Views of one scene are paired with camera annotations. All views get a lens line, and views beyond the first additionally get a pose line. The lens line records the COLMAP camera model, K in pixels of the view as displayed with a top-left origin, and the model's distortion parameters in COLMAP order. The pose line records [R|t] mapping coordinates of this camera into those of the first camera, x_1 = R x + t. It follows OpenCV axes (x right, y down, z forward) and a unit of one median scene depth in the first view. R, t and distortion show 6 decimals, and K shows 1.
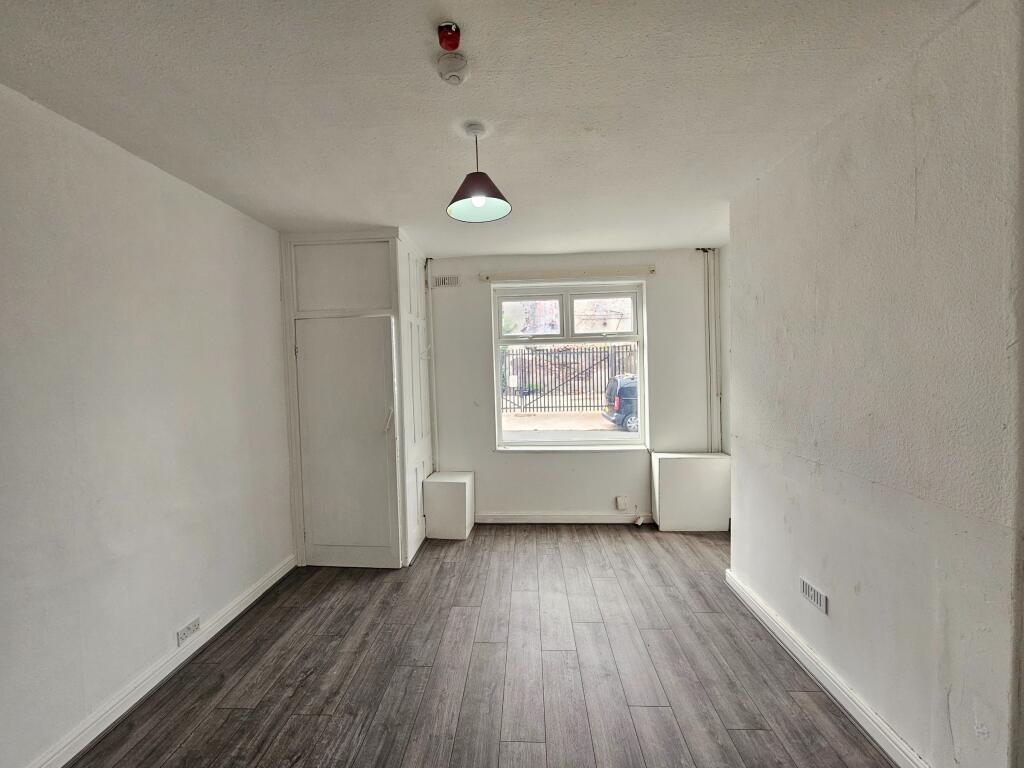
lens RADIAL K [[419.9, 0, 508.2], [0, 419.9, 381.1], [0, 0, 1]] dist [-0.002266, 0.003625]
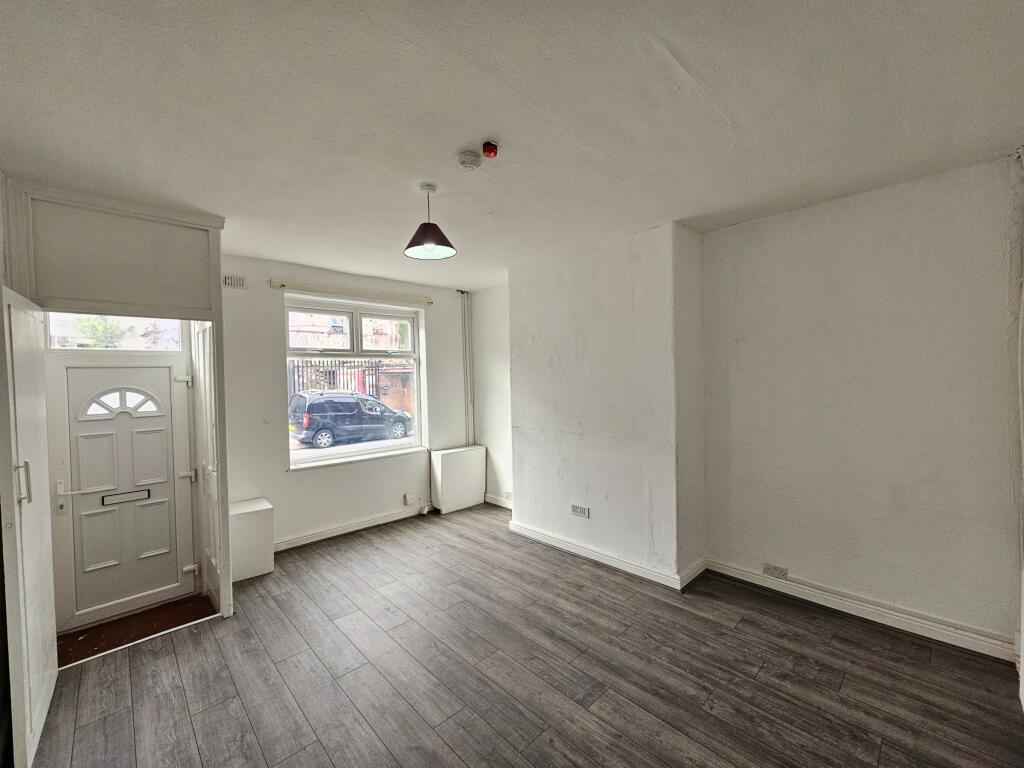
lens RADIAL K [[419.9, 0, 508.2], [0, 419.9, 381.1], [0, 0, 1]] dist [-0.002266, 0.003625]
pose [[0.691808, 0.000521, 0.722081, -0.396427], [0.027589, 0.999250, -0.027154, 0.007151], [-0.721554, 0.038707, 0.691276, -0.004171]]
